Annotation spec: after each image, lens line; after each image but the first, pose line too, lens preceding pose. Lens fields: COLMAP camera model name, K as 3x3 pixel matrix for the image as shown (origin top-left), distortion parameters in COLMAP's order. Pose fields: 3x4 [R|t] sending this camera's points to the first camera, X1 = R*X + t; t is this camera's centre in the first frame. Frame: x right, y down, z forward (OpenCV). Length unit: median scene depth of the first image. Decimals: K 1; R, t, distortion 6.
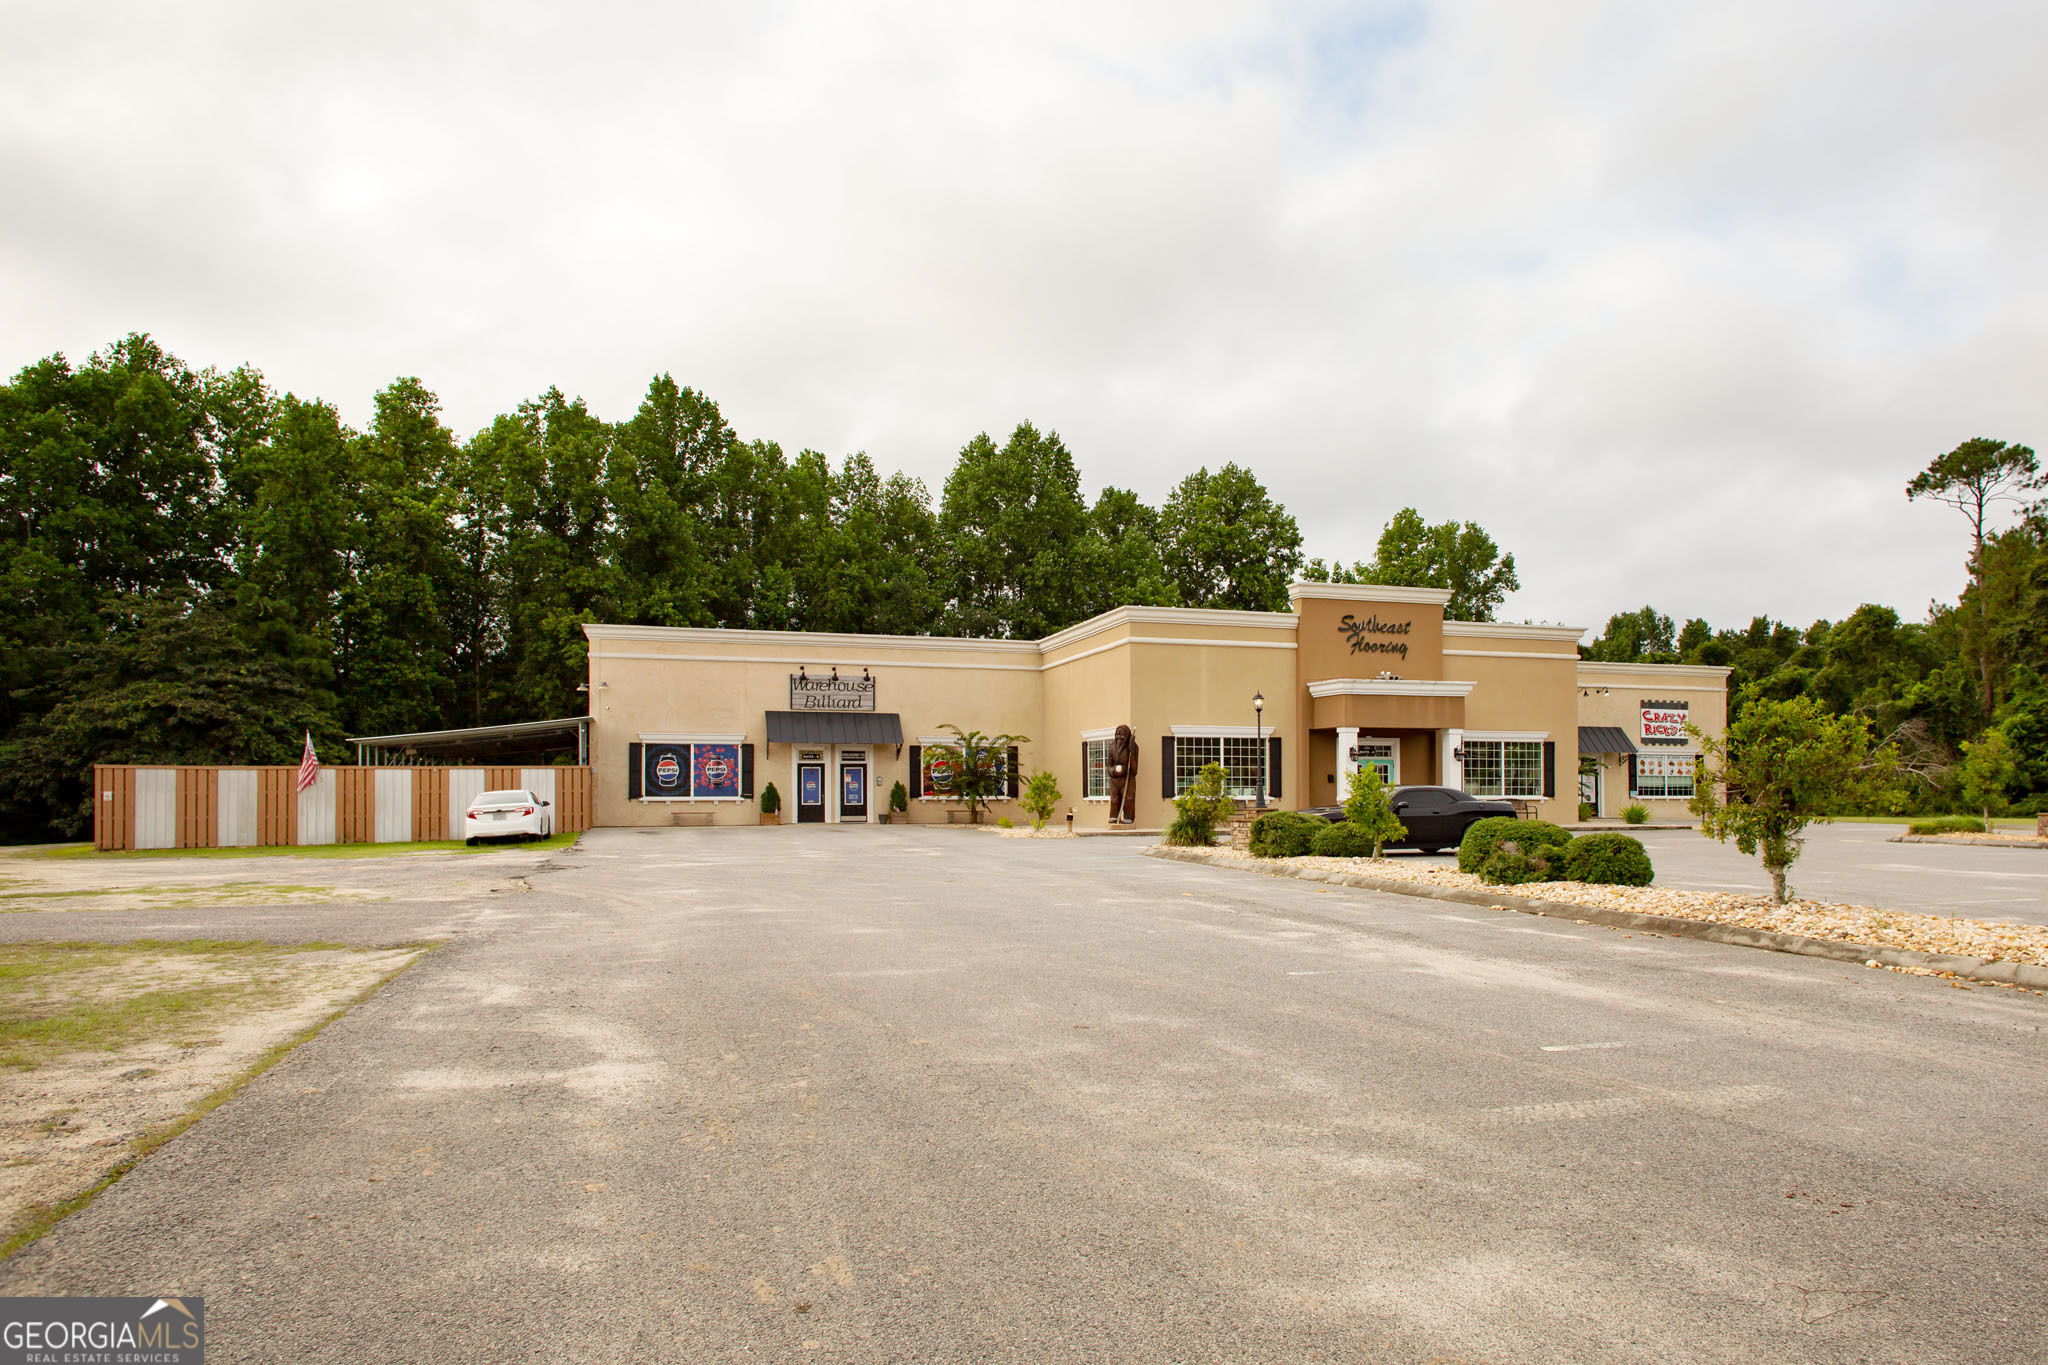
lens RADIAL K [[1243.4, 0, 1024.0], [0, 1243.4, 780.2], [0, 0, 1]] dist [0.000602, -0.000208]
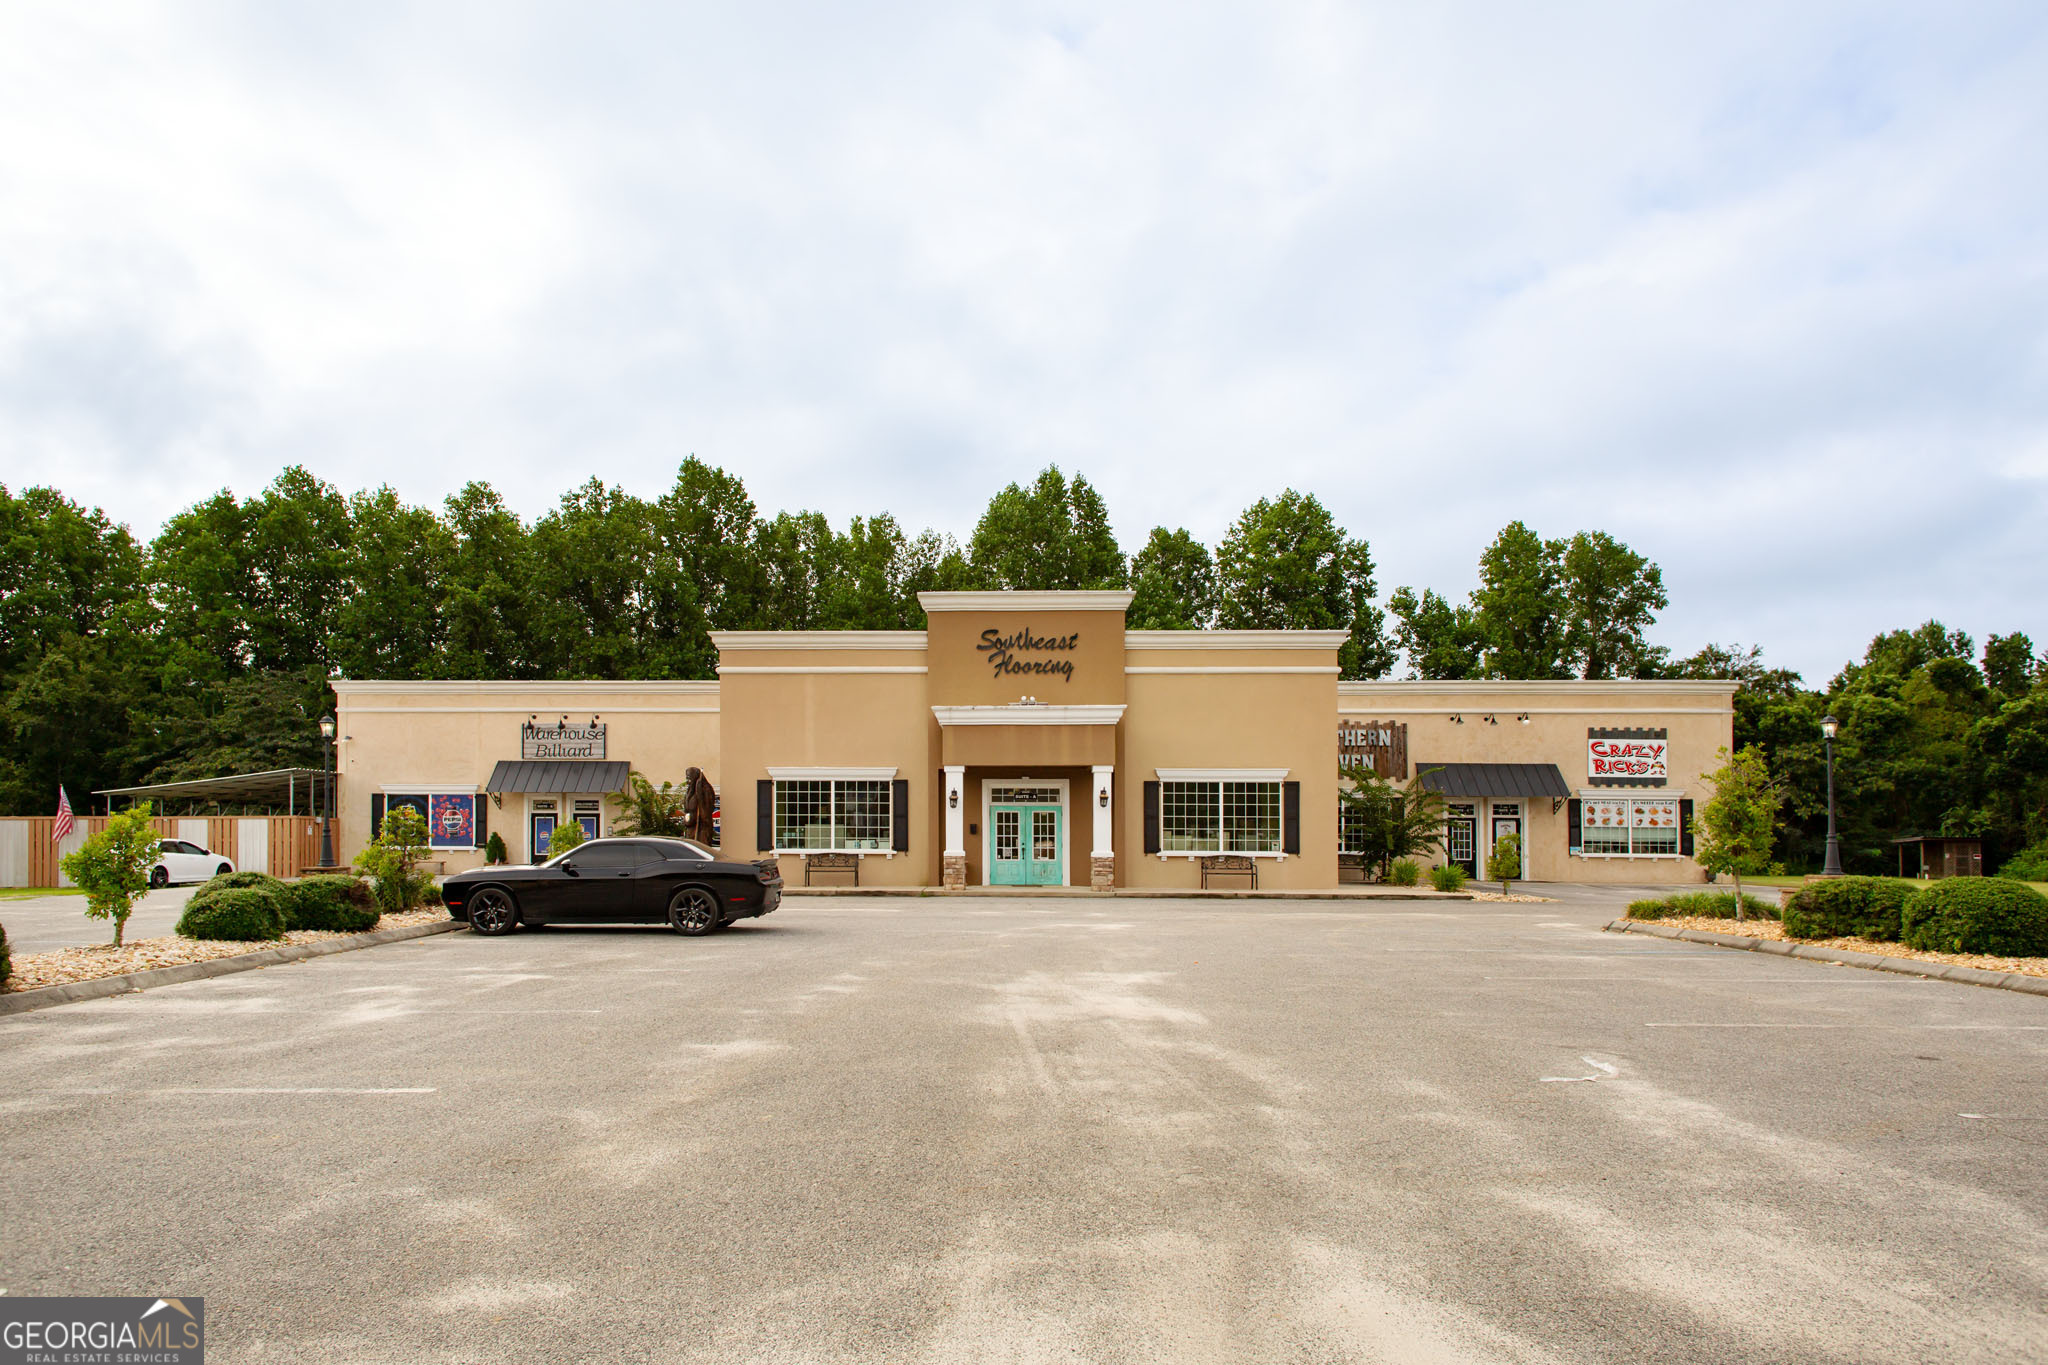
lens RADIAL K [[1108.0, 0, 1020.8], [0, 1108.0, 830.6], [0, 0, 1]] dist [0.003950, 0.000817]
pose [[0.942508, 0.002344, -0.334176, 0.479421], [-0.002640, 0.999996, -0.000432, -0.000156], [0.334174, 0.001289, 0.942511, 0.293064]]
